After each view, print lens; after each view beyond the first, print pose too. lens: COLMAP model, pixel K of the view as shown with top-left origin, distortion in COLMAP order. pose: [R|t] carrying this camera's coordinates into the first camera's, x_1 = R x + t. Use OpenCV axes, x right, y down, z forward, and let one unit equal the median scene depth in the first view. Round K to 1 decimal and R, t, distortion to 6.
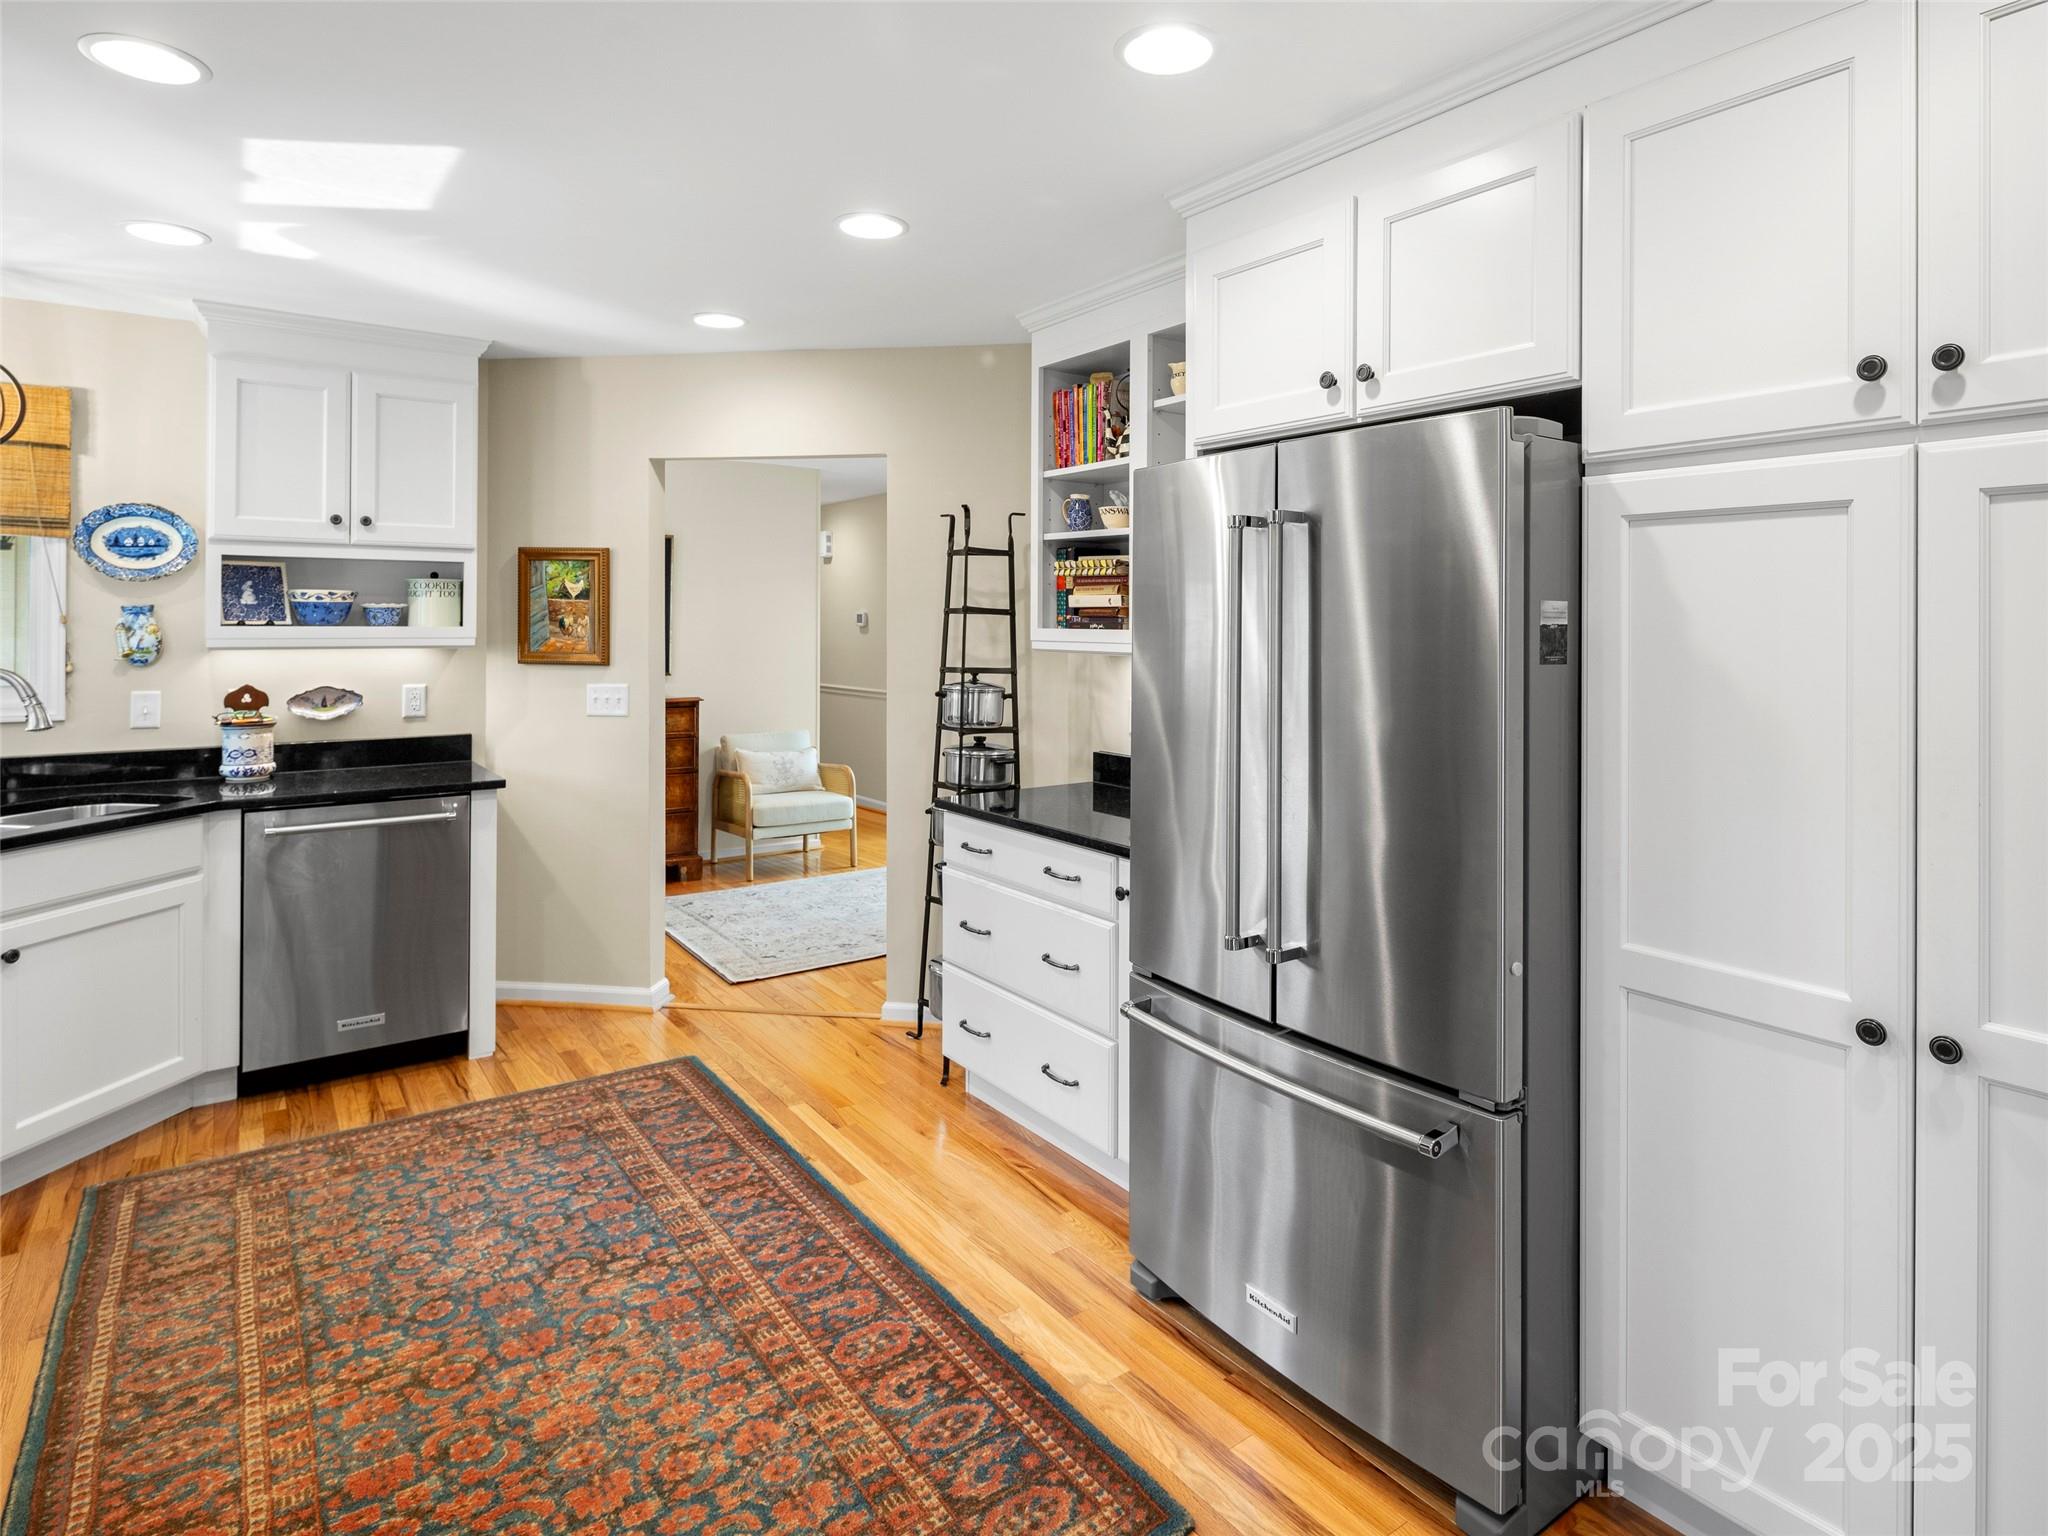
lens RADIAL K [[1119.8, 0, 1035.5], [0, 1119.8, 627.6], [0, 0, 1]] dist [0.008995, -0.006233]
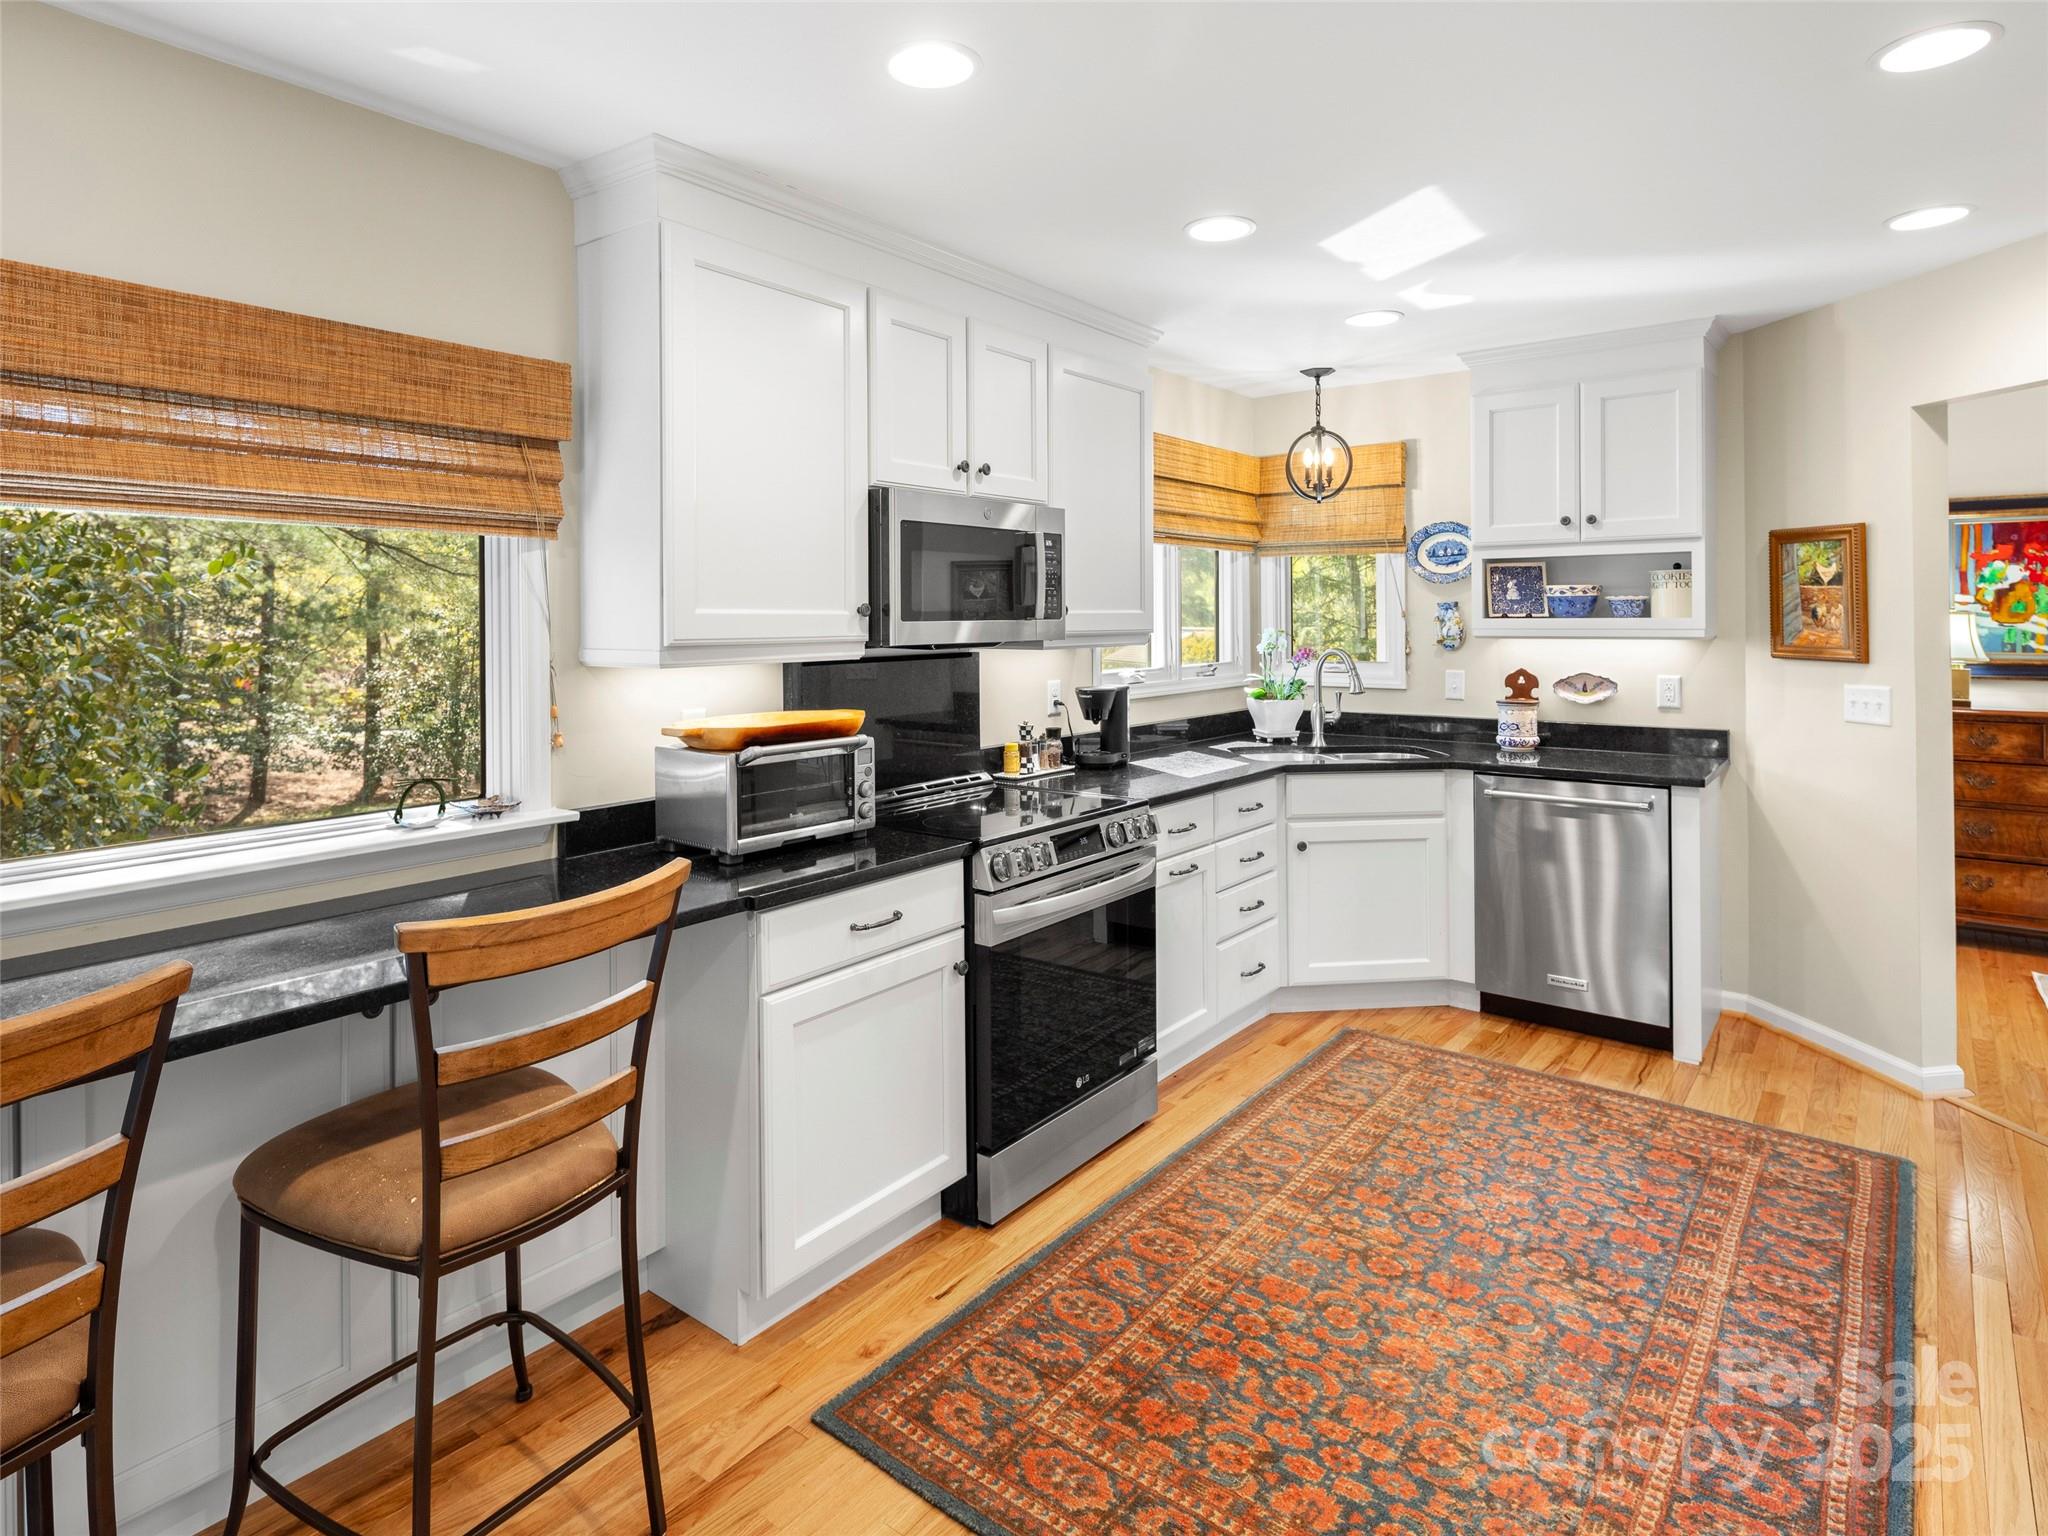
lens RADIAL K [[1119.8, 0, 1035.5], [0, 1119.8, 627.6], [0, 0, 1]] dist [0.008995, -0.006233]
pose [[0.282599, 0.003638, -0.959231, 0.372364], [0.003621, 0.999982, 0.004860, 0.001215], [0.959231, -0.004847, 0.282580, 0.254903]]
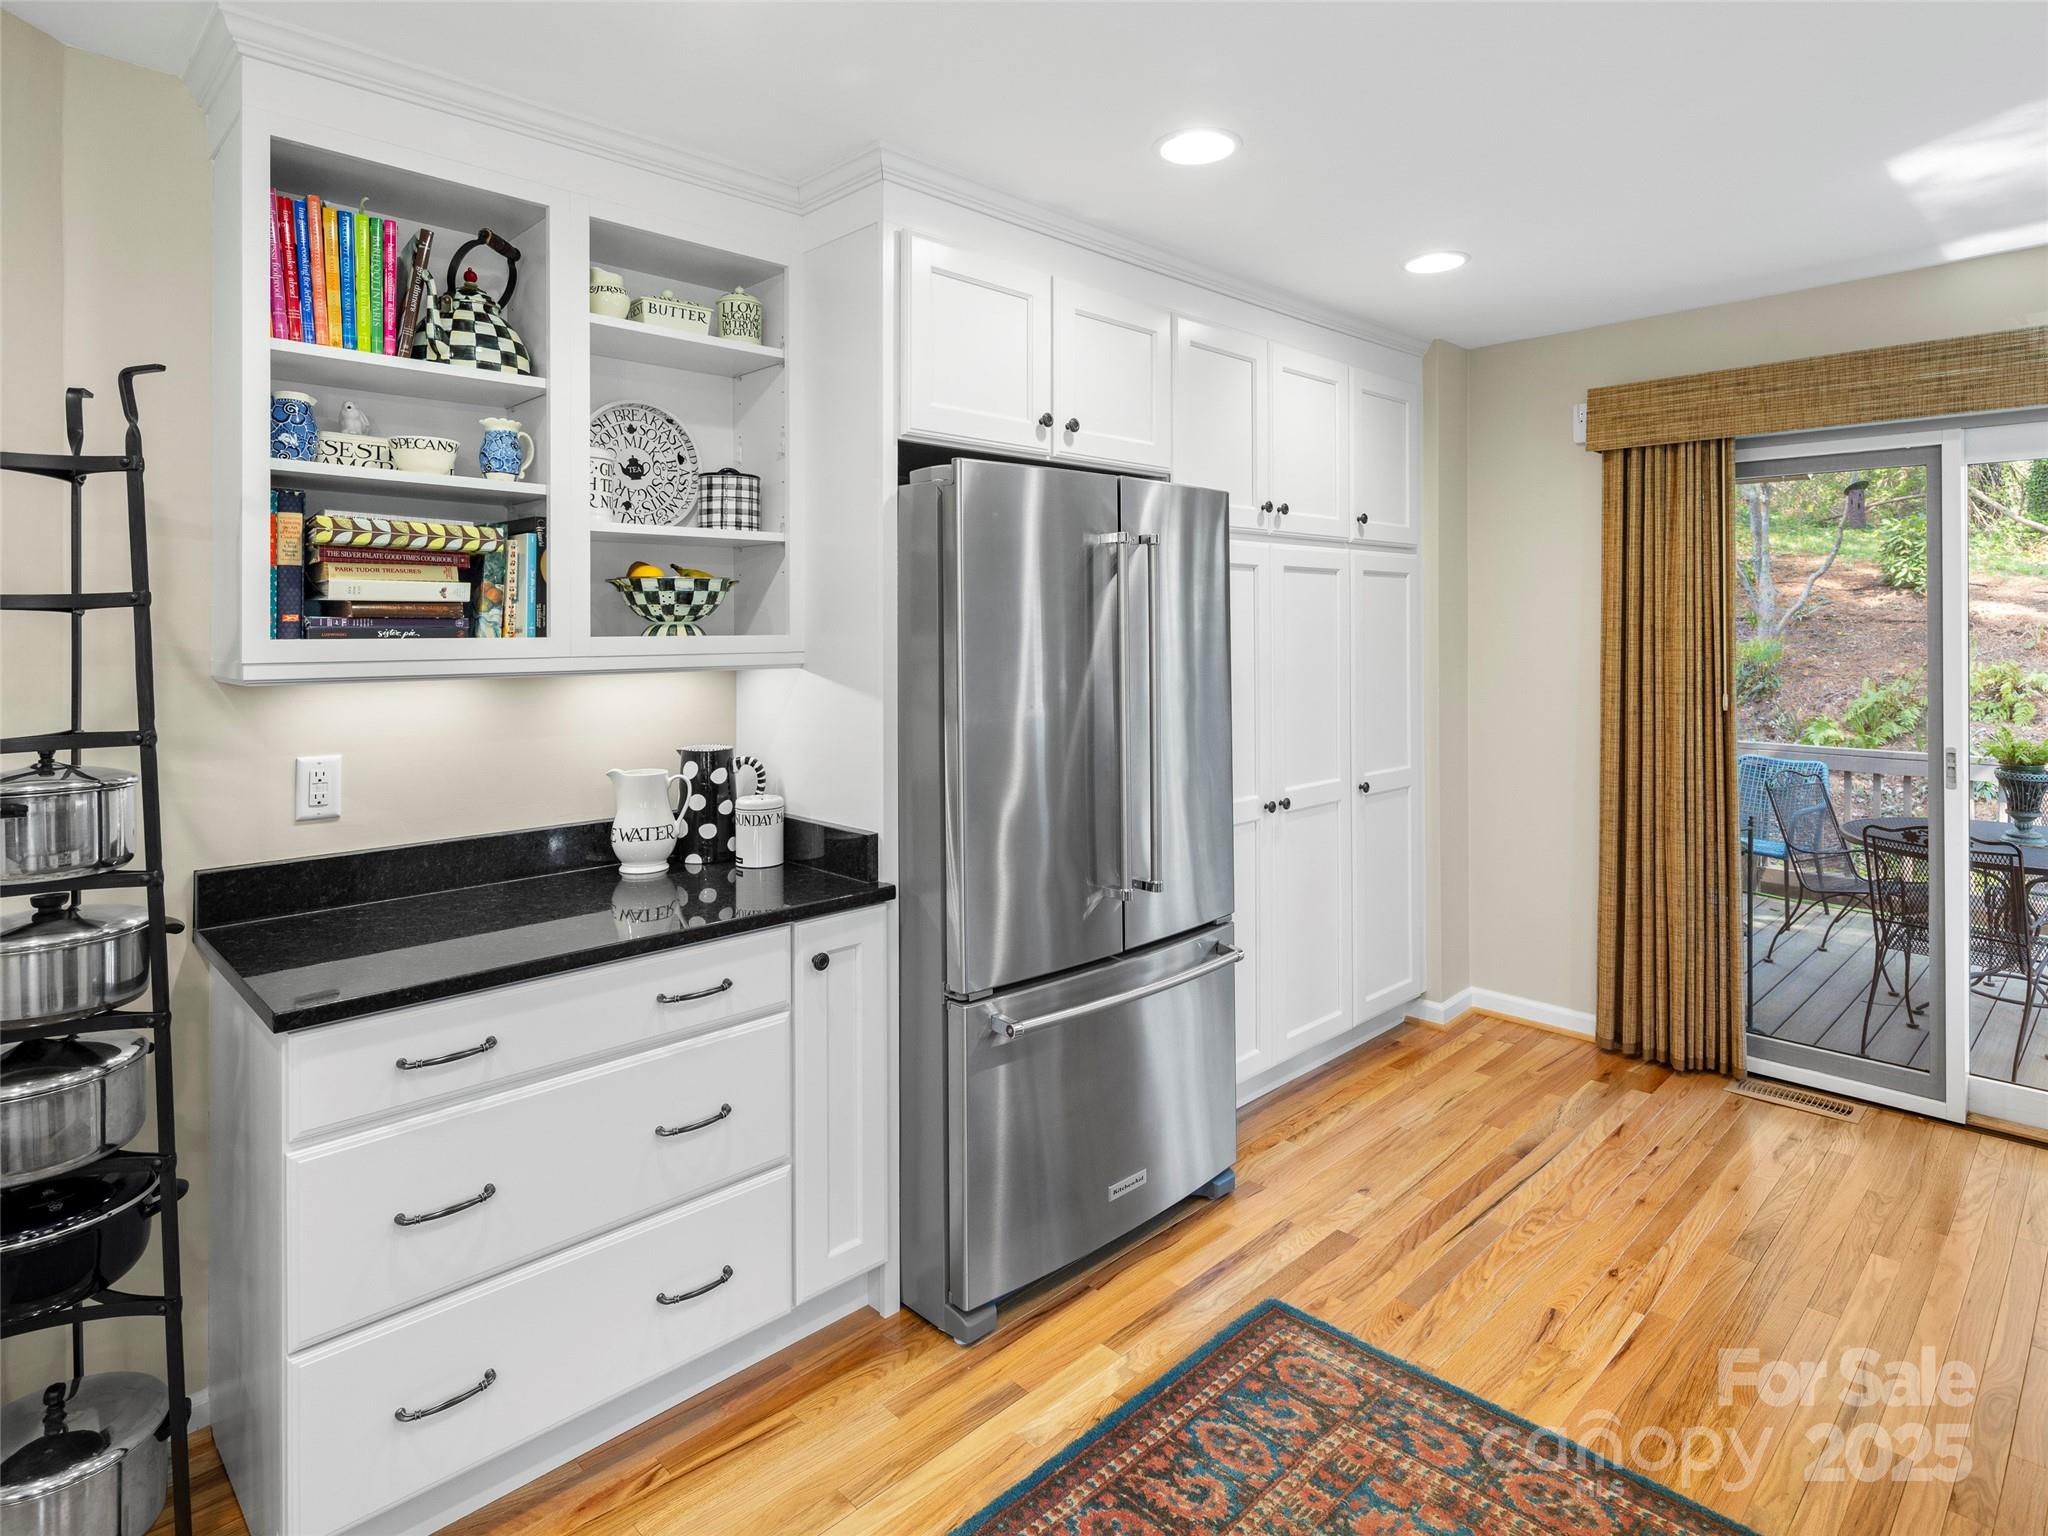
lens RADIAL K [[1133.5, 0, 1050.0], [0, 1133.5, 622.4], [0, 0, 1]] dist [0.006538, -0.007944]
pose [[-0.154312, 0.000330, 0.988022, -0.737882], [0.010566, 0.999943, 0.001316, -0.005590], [-0.987966, 0.010642, -0.154306, 0.937691]]
